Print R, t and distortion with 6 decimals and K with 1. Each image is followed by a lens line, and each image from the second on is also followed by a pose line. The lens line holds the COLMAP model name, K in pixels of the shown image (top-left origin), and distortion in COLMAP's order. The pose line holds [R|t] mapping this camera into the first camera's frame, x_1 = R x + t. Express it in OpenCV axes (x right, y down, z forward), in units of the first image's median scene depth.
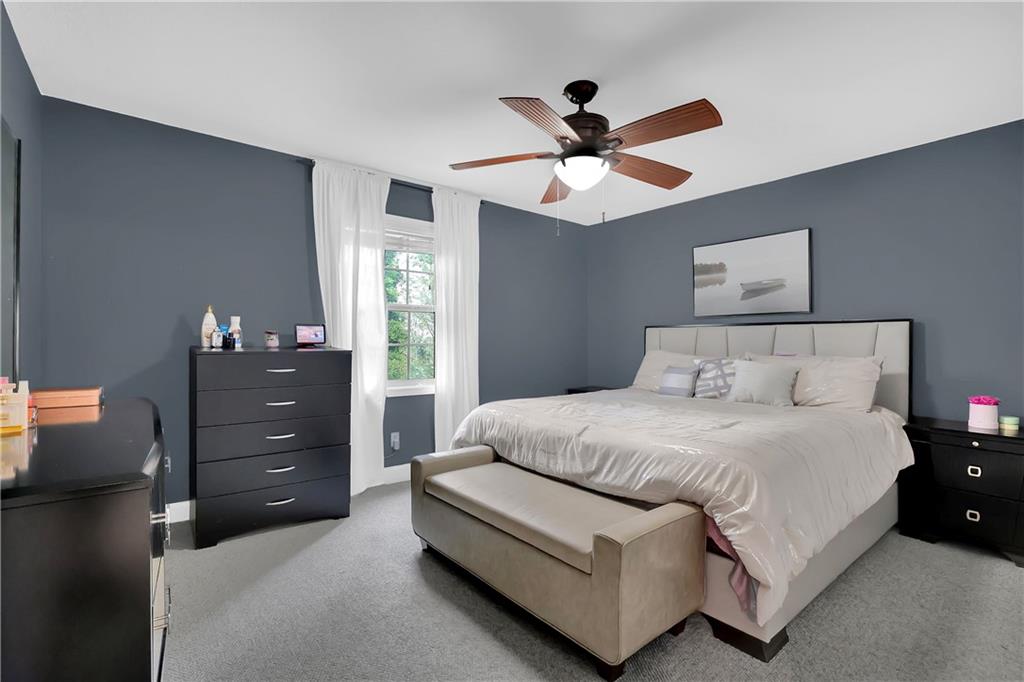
lens RADIAL K [[457.4, 0, 507.0], [0, 457.4, 336.9], [0, 0, 1]] dist [-0.047641, 0.019664]
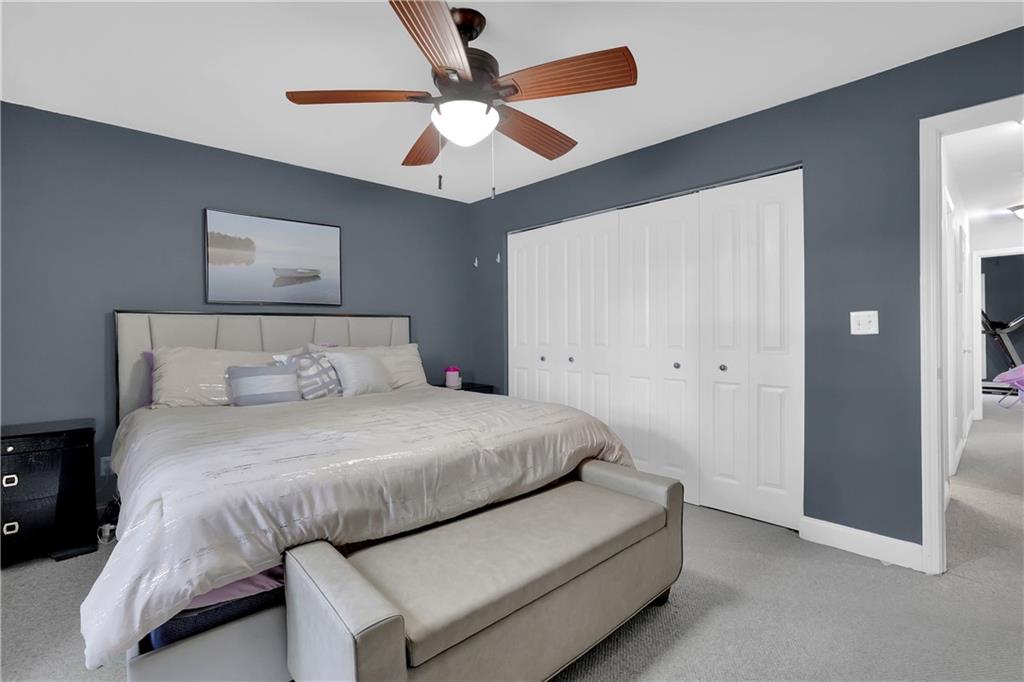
lens RADIAL K [[457.4, 0, 507.0], [0, 457.4, 336.9], [0, 0, 1]] dist [-0.047641, 0.019664]
pose [[-0.057696, -0.012158, 0.998260, -0.449888], [-0.004653, 0.999918, 0.011909, 0.005220], [-0.998323, -0.003958, -0.057748, 0.681050]]
